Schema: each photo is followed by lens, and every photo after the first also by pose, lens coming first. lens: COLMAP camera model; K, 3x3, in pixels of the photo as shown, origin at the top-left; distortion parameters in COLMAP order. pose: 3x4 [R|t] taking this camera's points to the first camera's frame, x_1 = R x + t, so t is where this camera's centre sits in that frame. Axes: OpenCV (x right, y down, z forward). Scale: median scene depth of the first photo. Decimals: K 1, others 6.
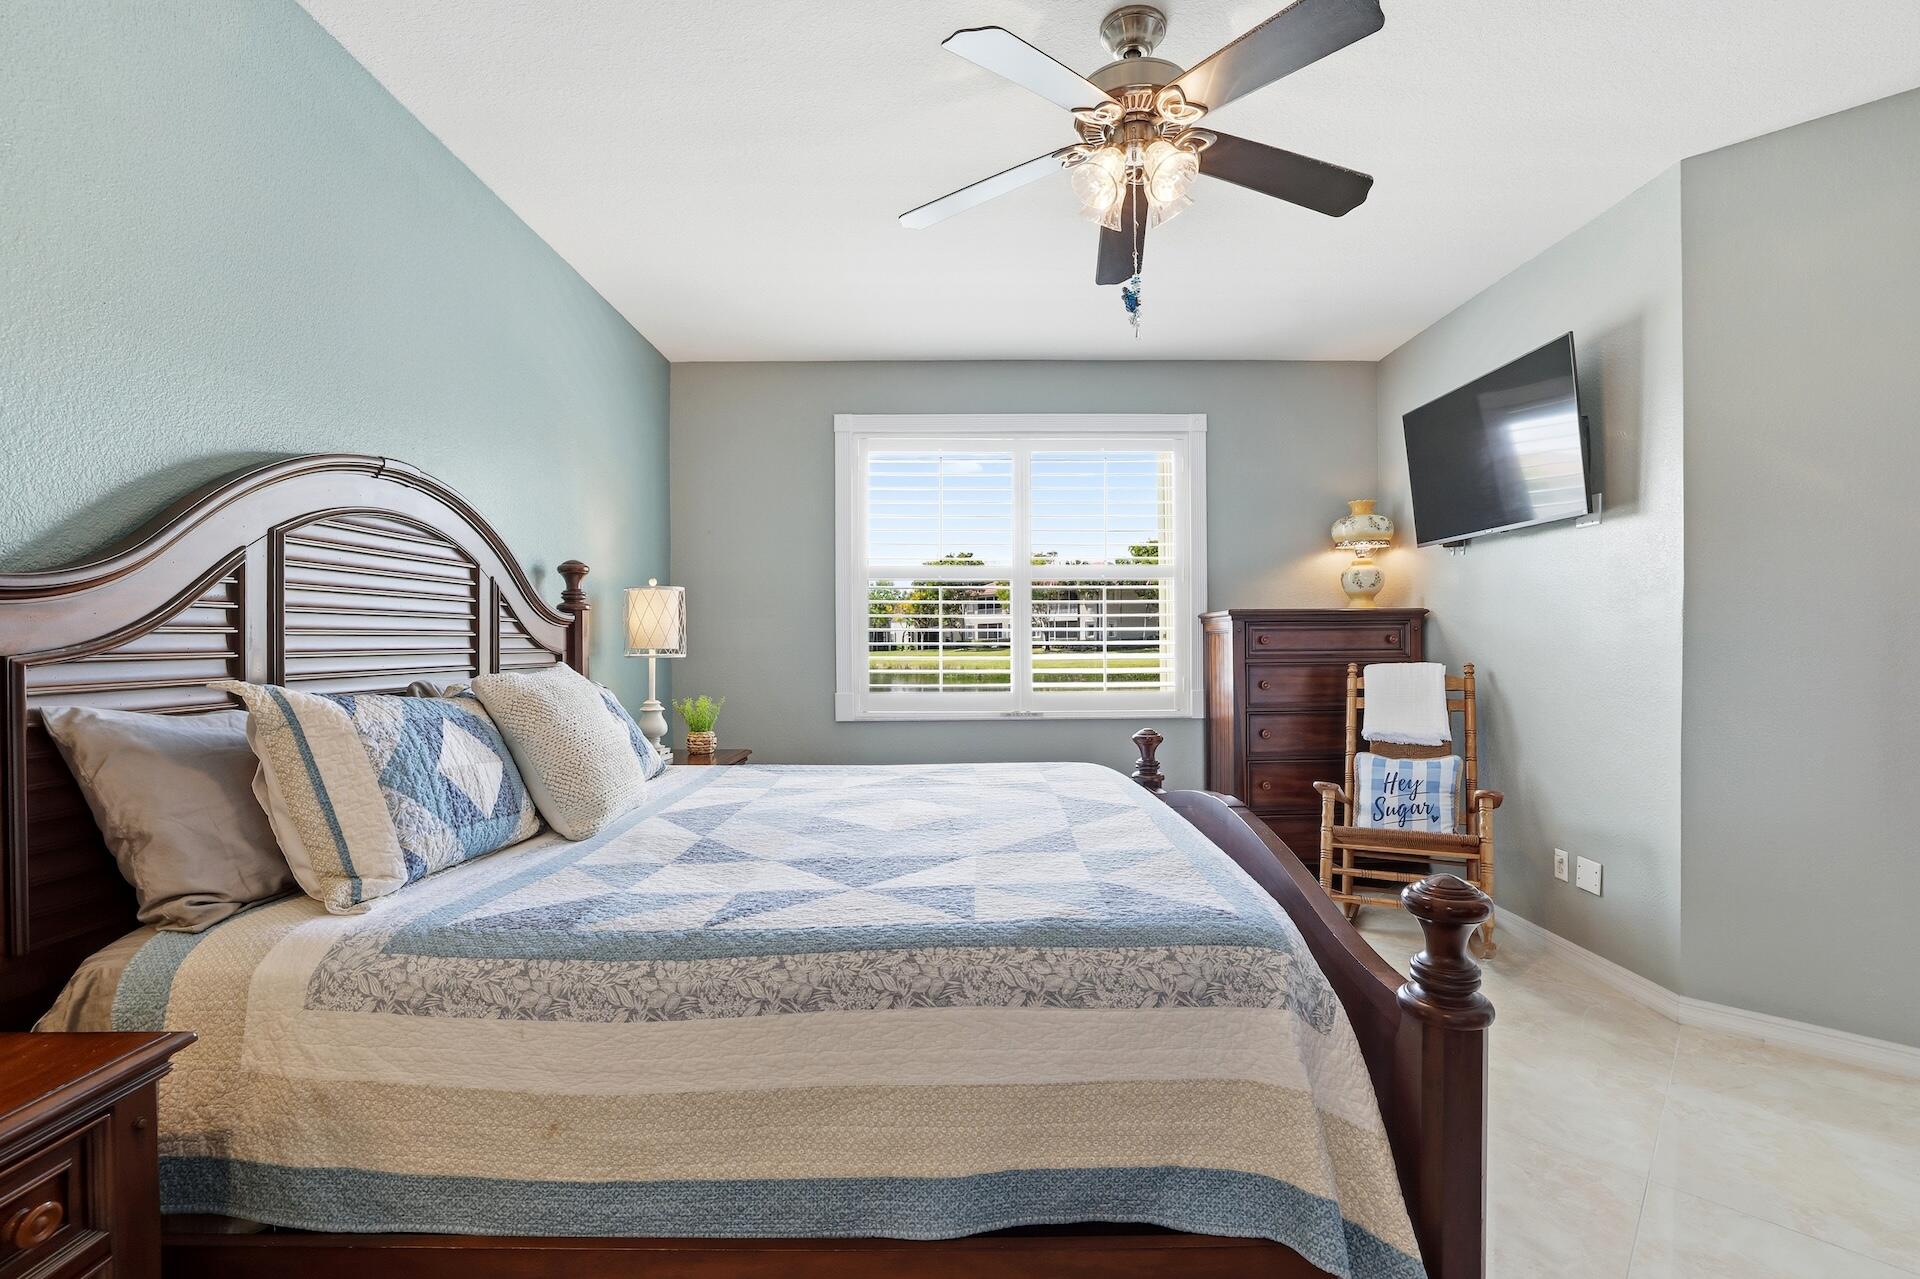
lens RADIAL K [[850.6, 0, 960.0], [0, 850.6, 639.5], [0, 0, 1]] dist [-0.049432, -0.000005]
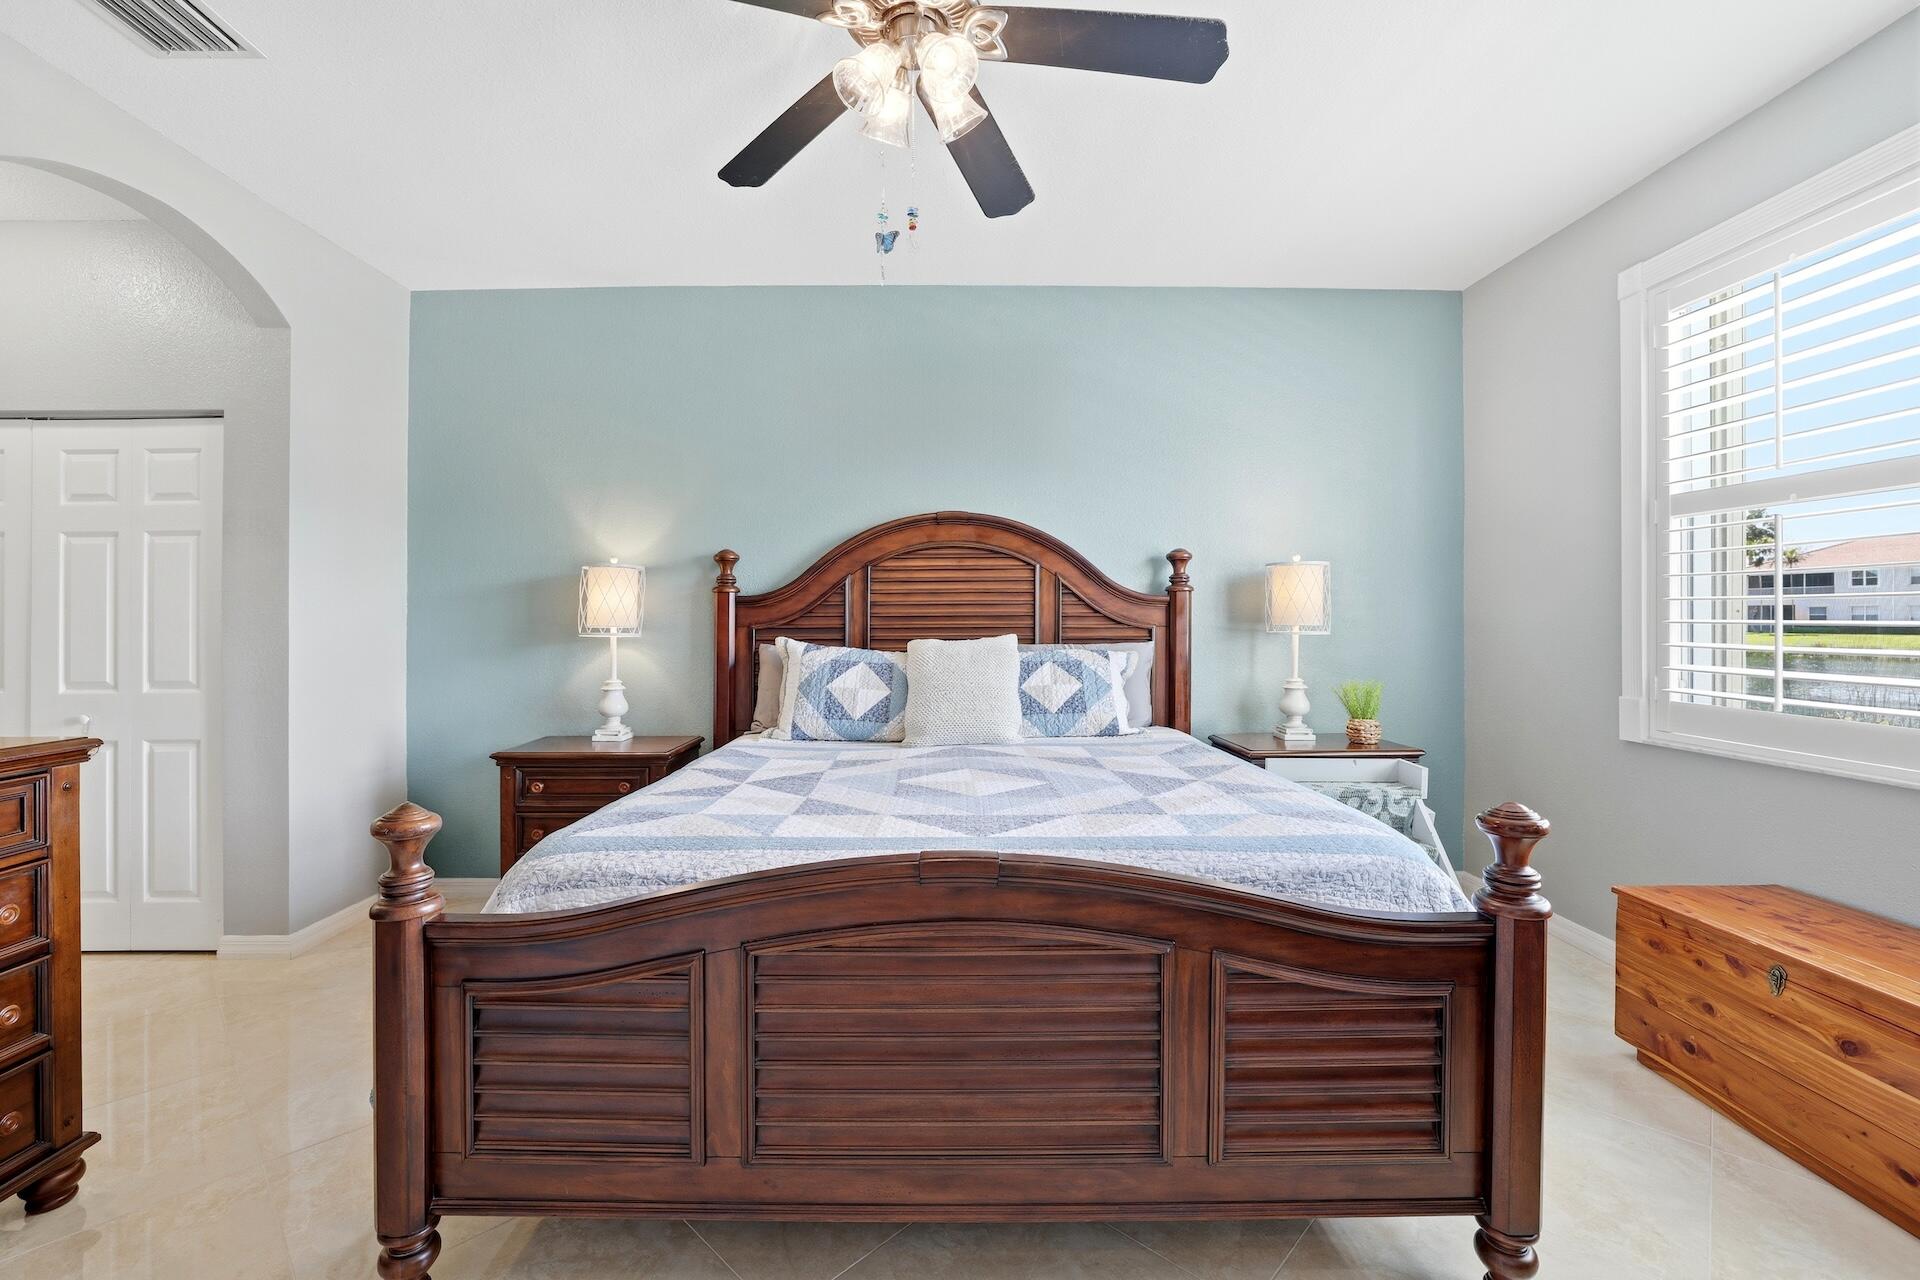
lens RADIAL K [[817.8, 0, 954.8], [0, 817.8, 637.2], [0, 0, 1]] dist [-0.045627, 0.015723]
pose [[0.024386, 0.024691, -0.999398, 0.578726], [0.006751, 0.999668, 0.024862, -0.001526], [0.999680, -0.007353, 0.024211, 0.576020]]
